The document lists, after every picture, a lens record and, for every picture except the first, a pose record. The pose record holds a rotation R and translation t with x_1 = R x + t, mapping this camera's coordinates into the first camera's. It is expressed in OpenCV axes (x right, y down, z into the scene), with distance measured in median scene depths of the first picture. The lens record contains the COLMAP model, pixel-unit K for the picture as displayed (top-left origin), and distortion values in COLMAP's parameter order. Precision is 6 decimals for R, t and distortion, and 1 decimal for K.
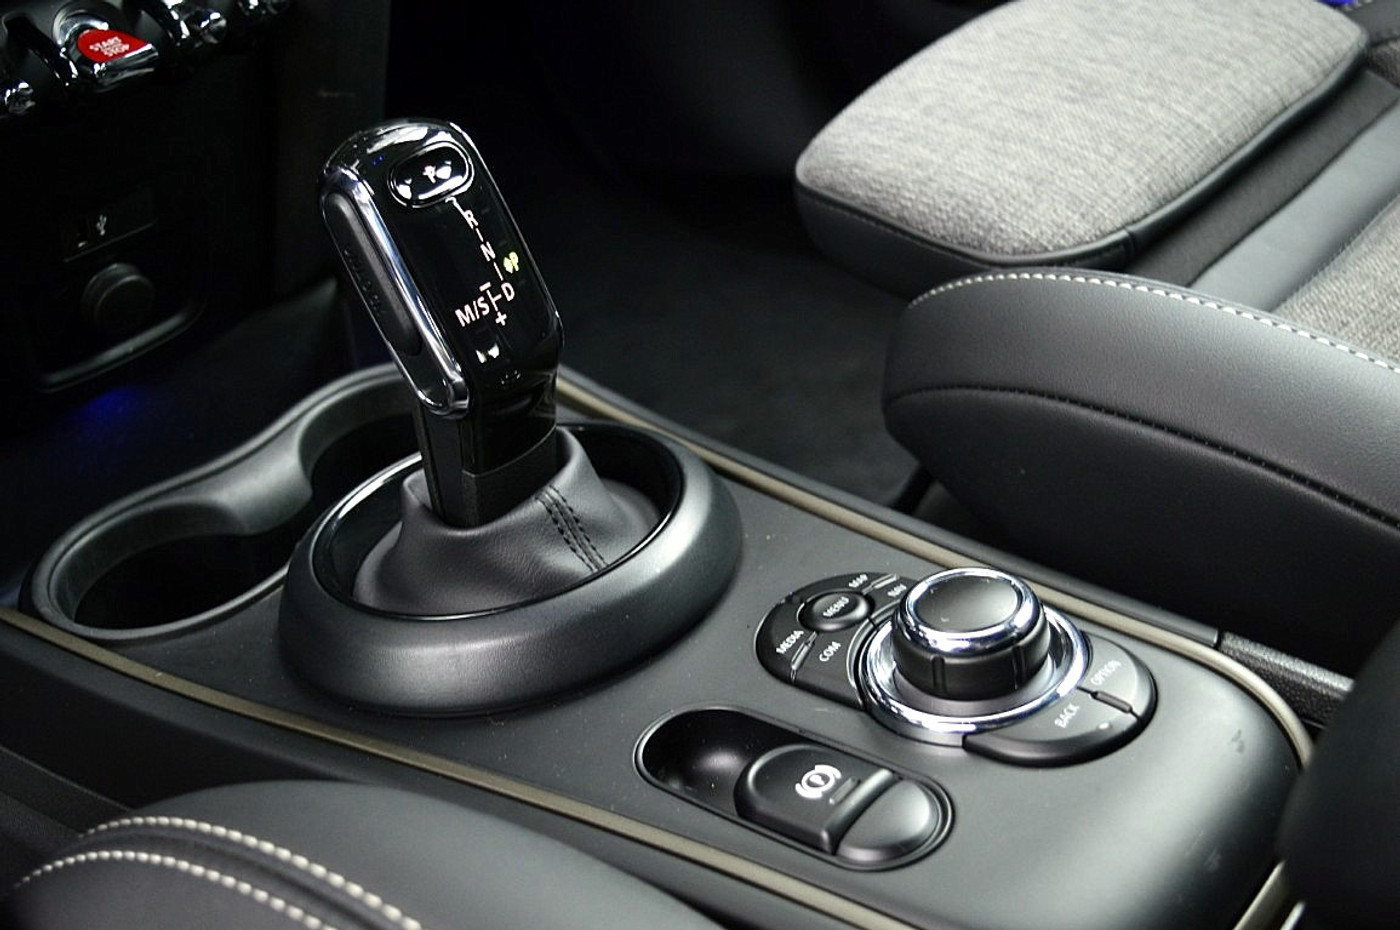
lens RADIAL K [[1631.8, 0, 700.0], [0, 1631.8, 465.0], [0, 0, 1]] dist [-0.018917, -0.038090]
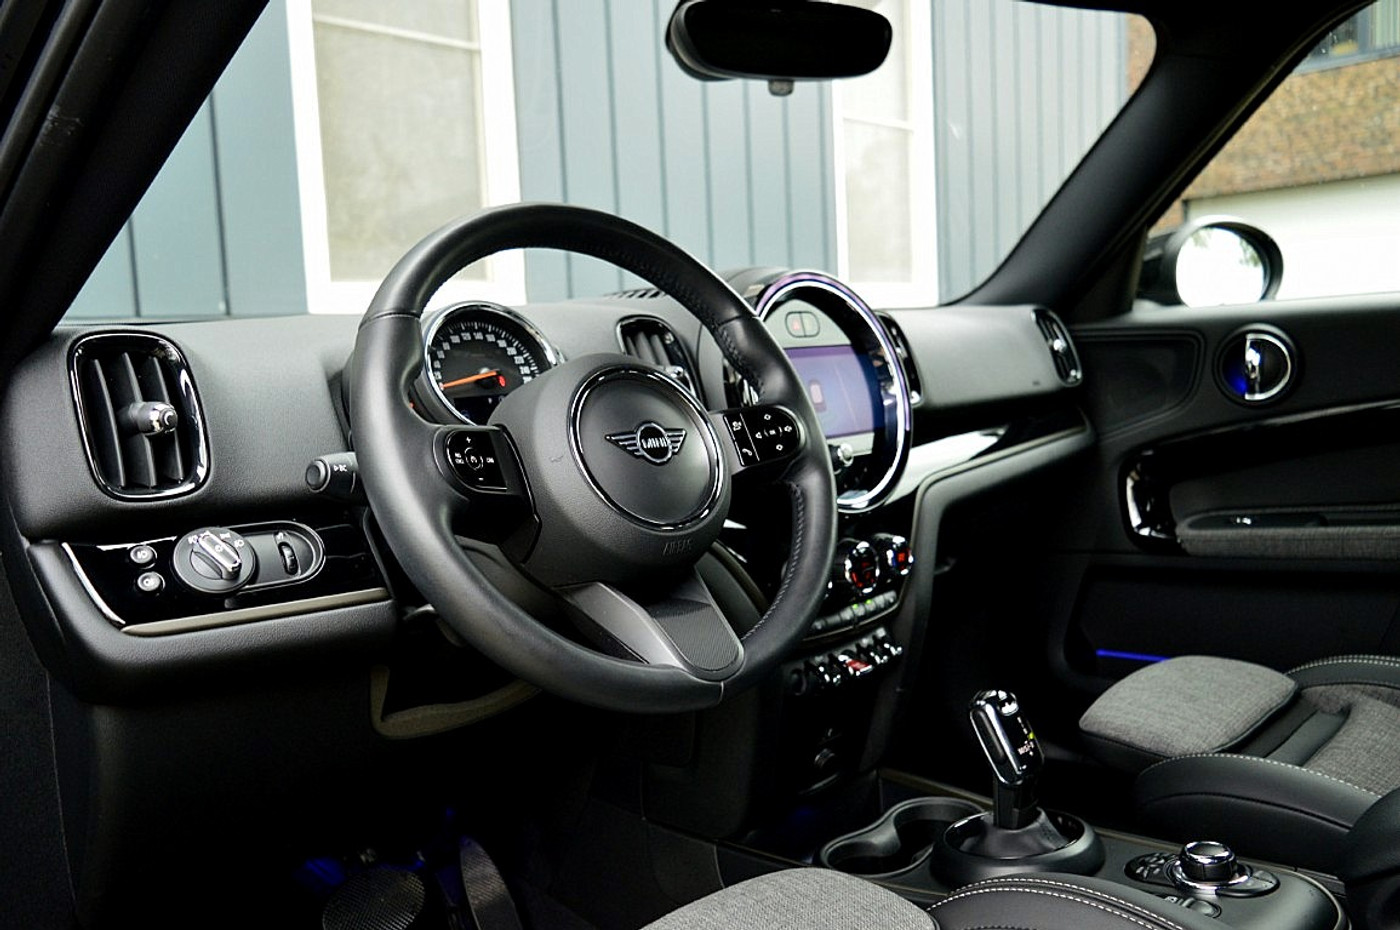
lens RADIAL K [[1087.3, 0, 700.0], [0, 1087.3, 465.0], [0, 0, 1]] dist [-0.023952, 0.003050]
pose [[0.995006, 0.013975, -0.098835, -0.456004], [-0.057895, 0.887389, -0.457372, 0.330023], [0.081313, 0.460810, 0.883766, -0.913305]]
